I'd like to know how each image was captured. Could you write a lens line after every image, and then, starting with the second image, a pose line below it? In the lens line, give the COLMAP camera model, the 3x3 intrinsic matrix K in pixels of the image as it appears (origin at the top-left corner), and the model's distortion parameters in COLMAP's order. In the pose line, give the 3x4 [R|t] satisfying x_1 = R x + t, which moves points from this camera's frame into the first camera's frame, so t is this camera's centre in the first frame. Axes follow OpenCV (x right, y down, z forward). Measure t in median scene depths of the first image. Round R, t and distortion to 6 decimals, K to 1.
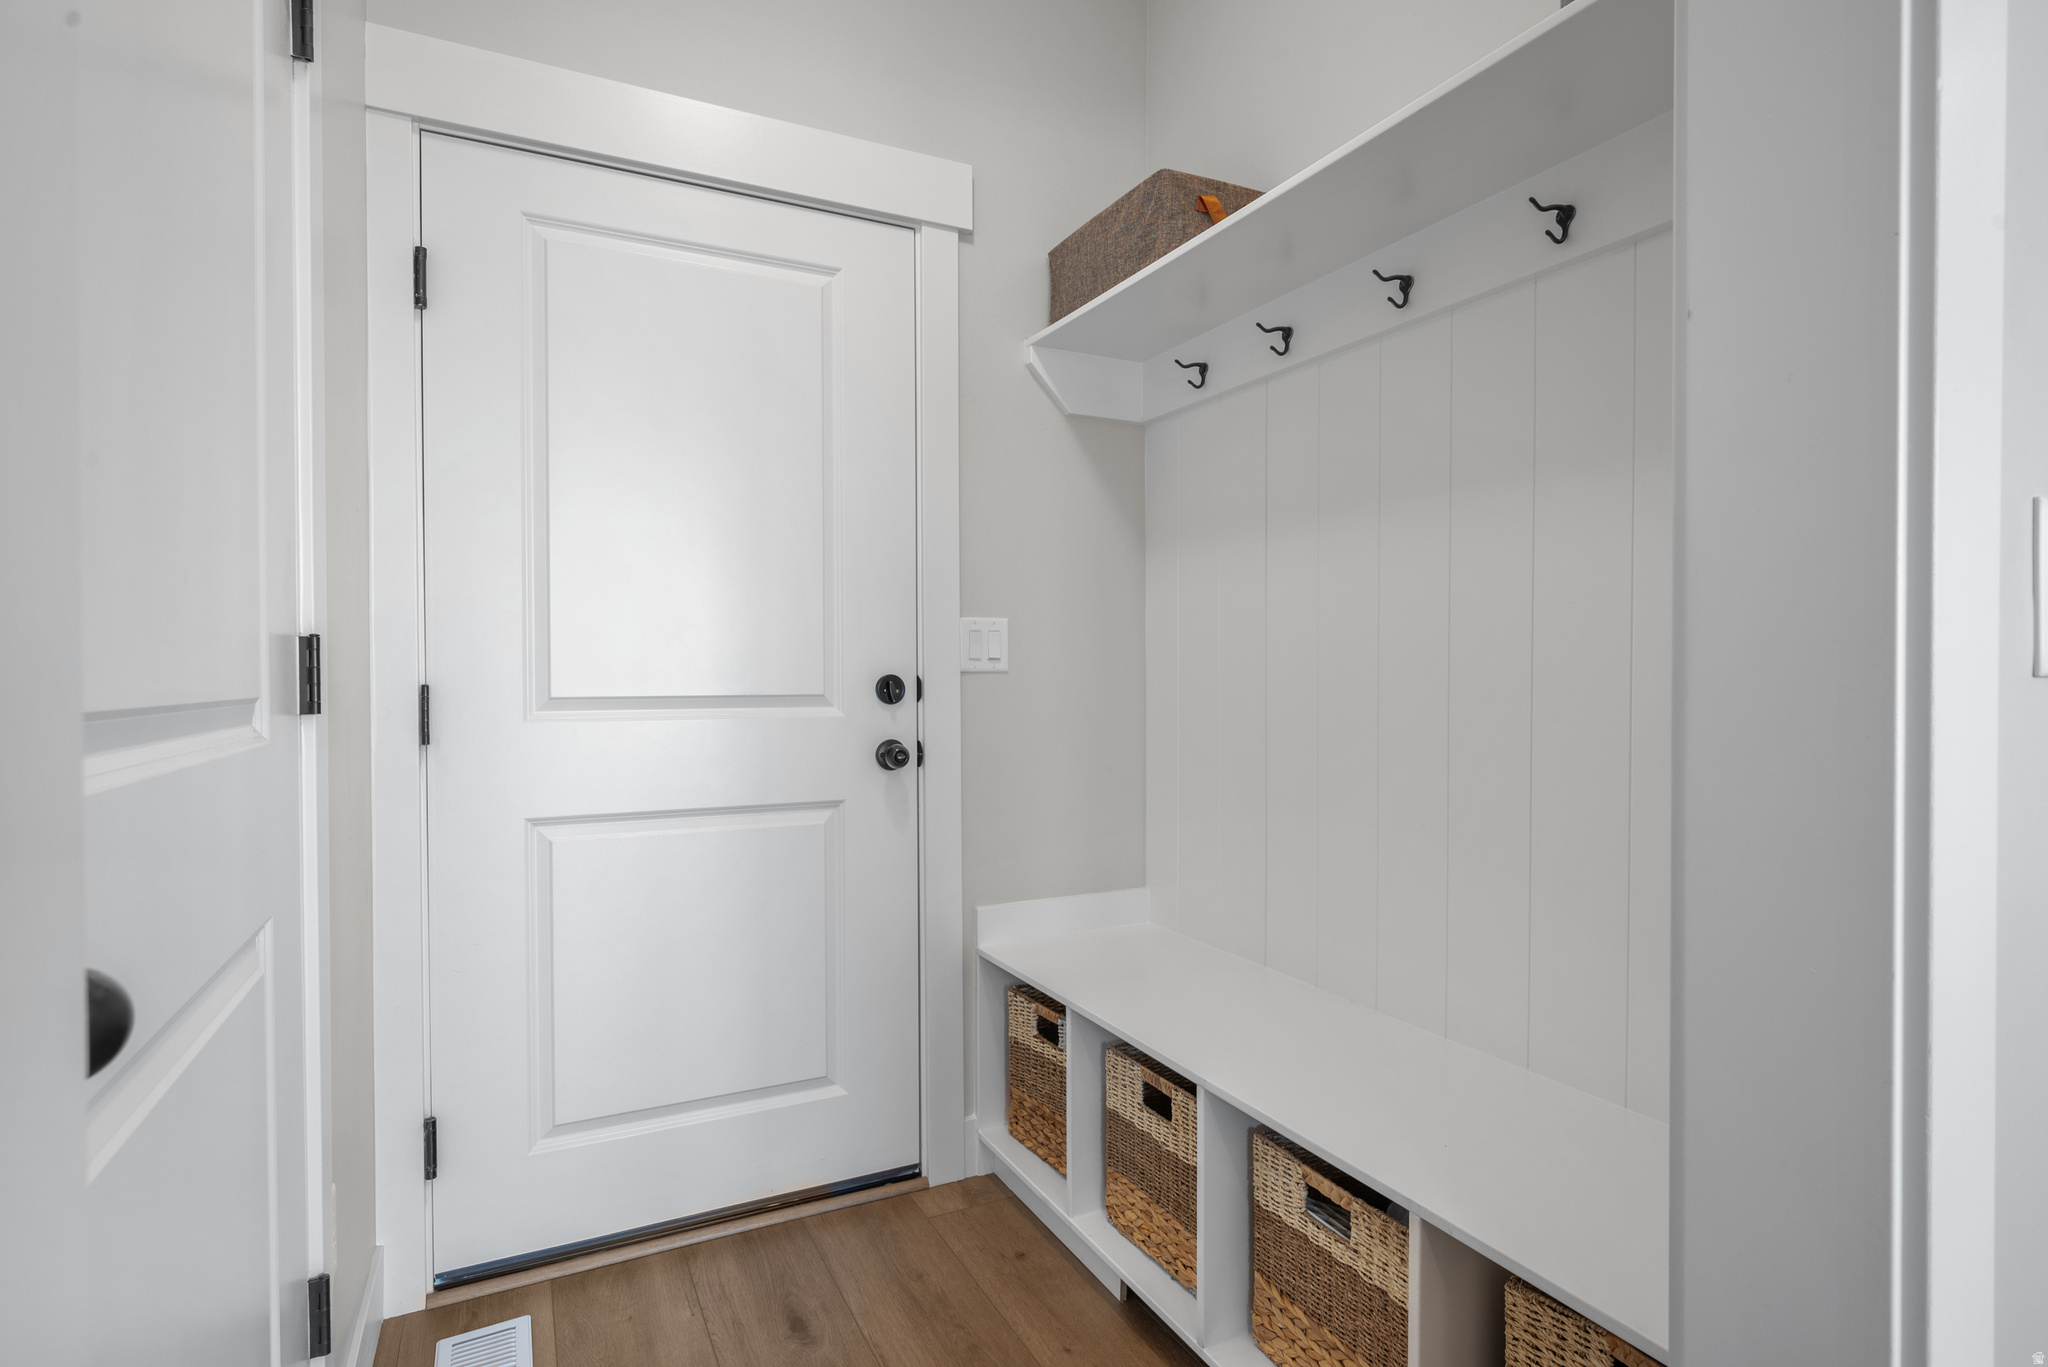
lens RADIAL K [[1020.9, 0, 1018.7], [0, 1020.9, 687.9], [0, 0, 1]] dist [0.002635, 0.000415]
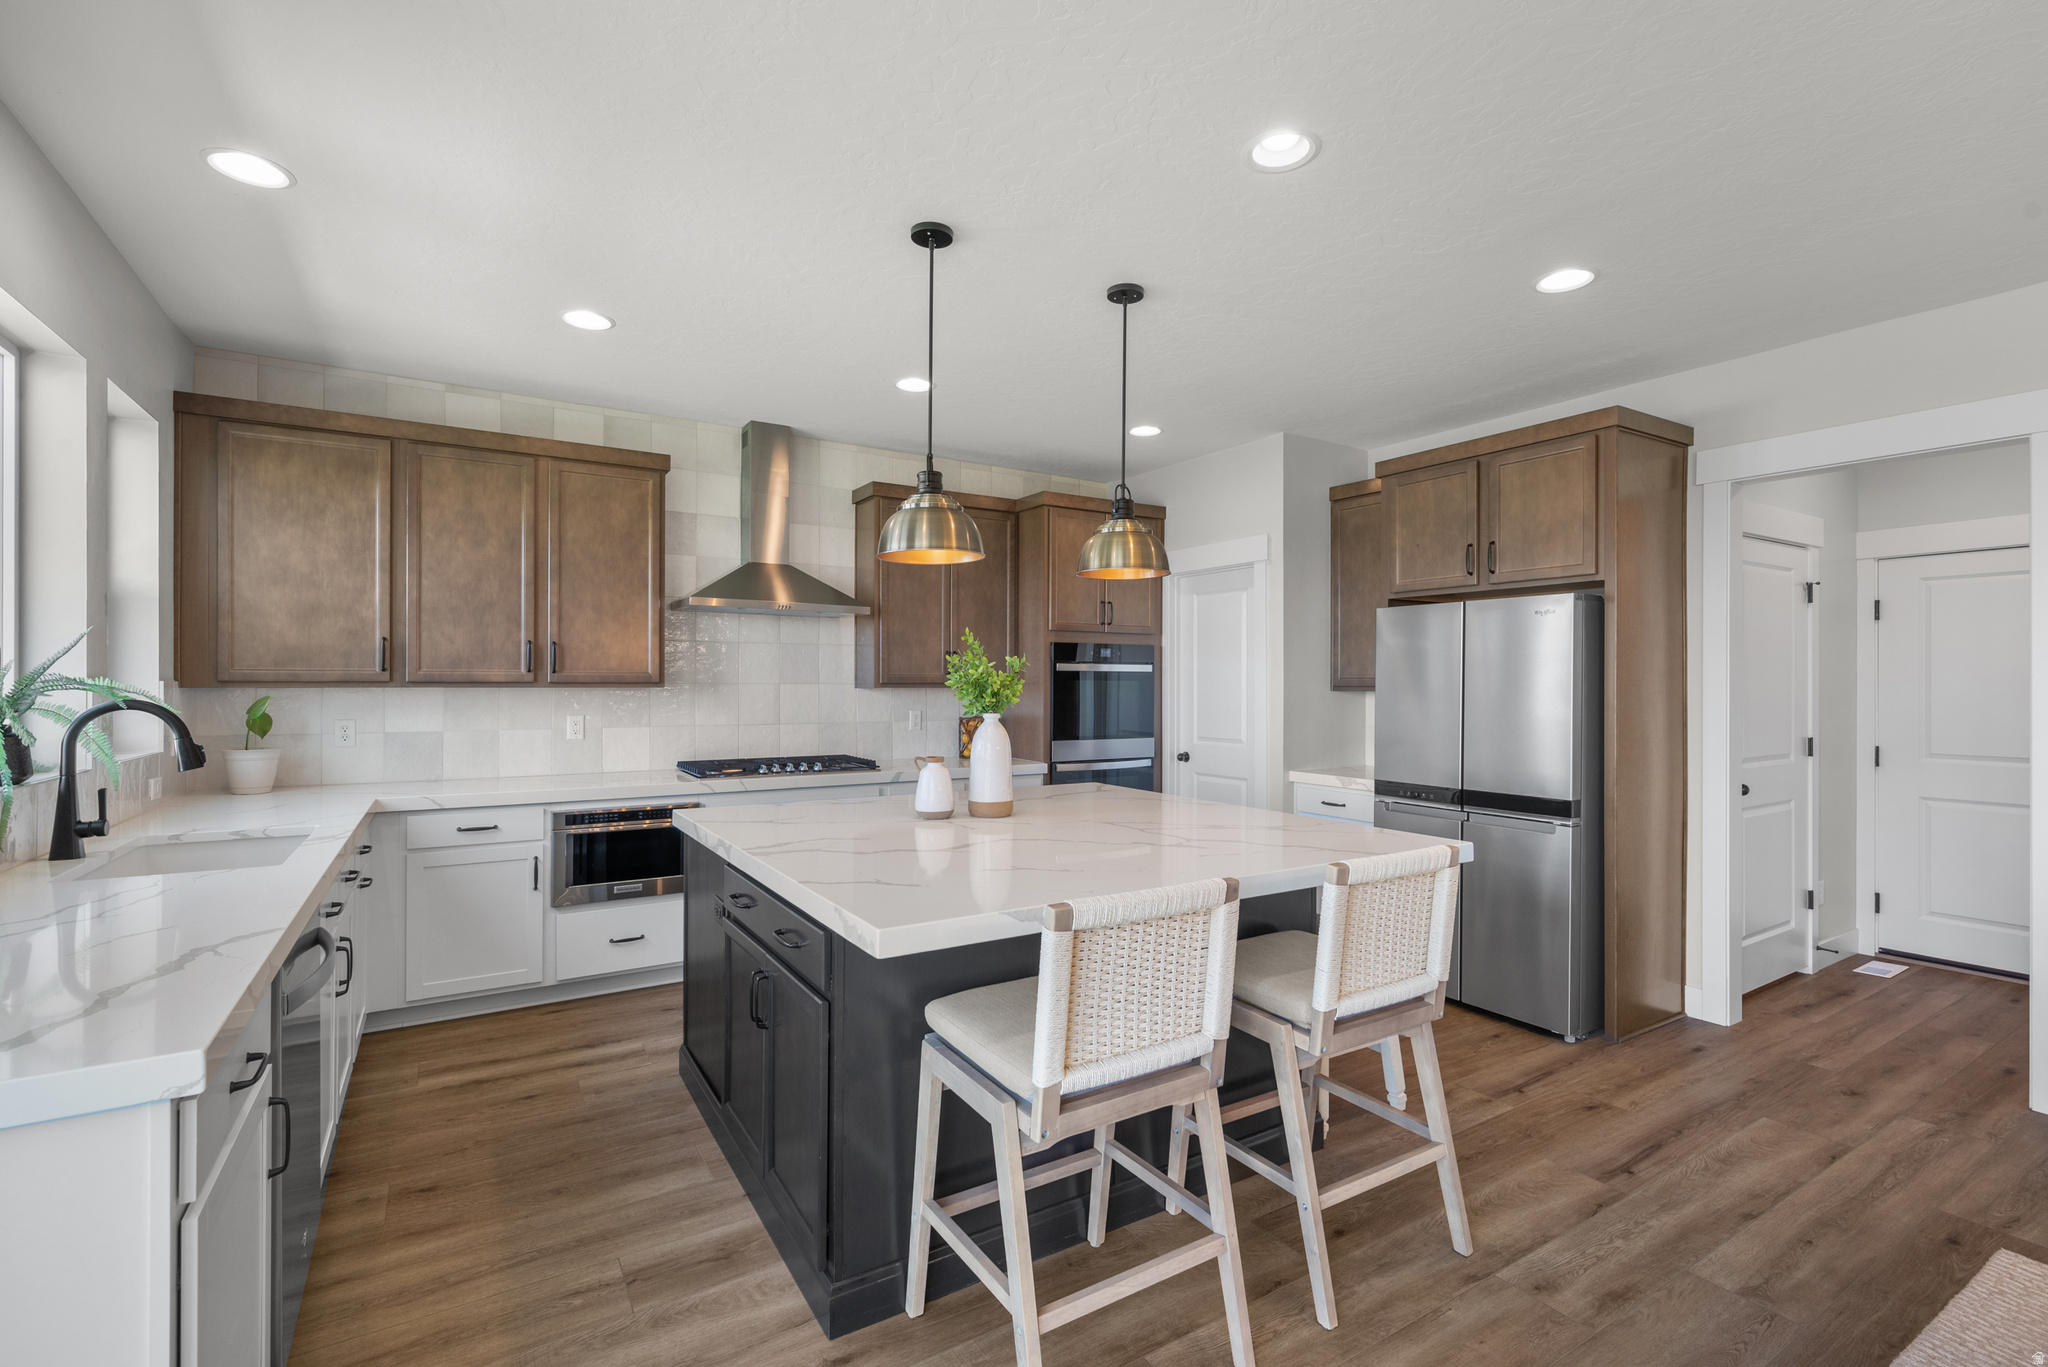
lens RADIAL K [[953.8, 0, 1029.3], [0, 953.8, 678.5], [0, 0, 1]] dist [0.005282, -0.002177]
pose [[0.118805, 0.000473, -0.992918, 1.896956], [-0.016048, 0.999870, -0.001444, -0.157669], [0.992788, 0.016106, 0.118797, -1.790514]]
